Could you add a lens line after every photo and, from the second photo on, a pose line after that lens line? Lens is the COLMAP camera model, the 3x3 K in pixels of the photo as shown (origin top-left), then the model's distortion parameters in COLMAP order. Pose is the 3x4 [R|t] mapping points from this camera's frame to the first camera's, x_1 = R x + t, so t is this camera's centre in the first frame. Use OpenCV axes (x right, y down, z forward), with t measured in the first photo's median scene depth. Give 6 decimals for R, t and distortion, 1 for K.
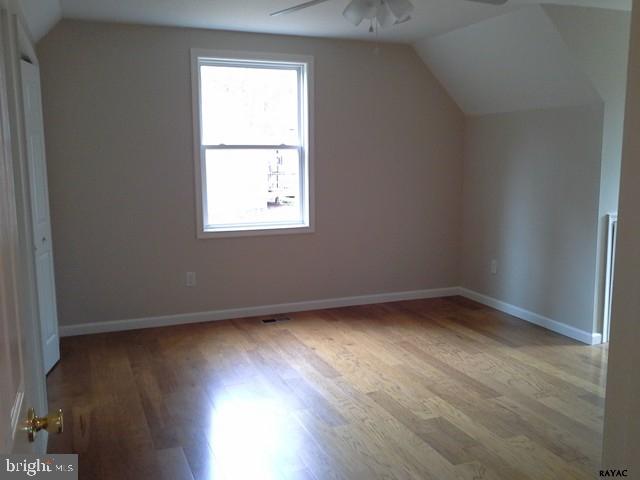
lens RADIAL K [[607.7, 0, 320.0], [0, 607.7, 240.0], [0, 0, 1]] dist [0.084122, -0.010254]
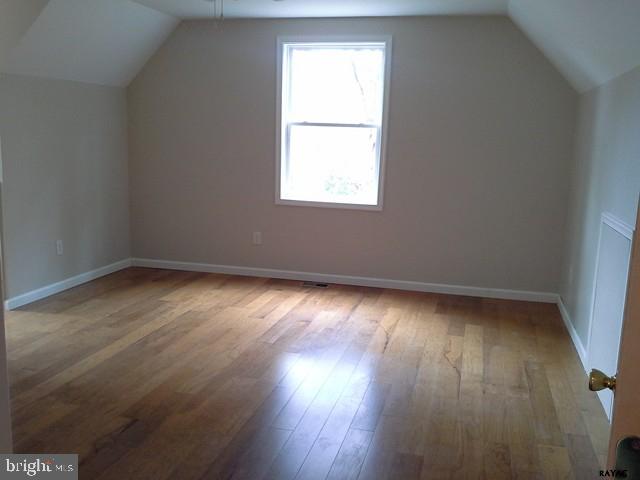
lens RADIAL K [[607.7, 0, 320.0], [0, 607.7, 240.0], [0, 0, 1]] dist [0.084122, -0.010254]
pose [[0.819836, 0.133191, -0.556893, 0.501332], [-0.116420, 0.991029, 0.065634, -0.020271], [0.560639, 0.011024, 0.827987, 0.104332]]
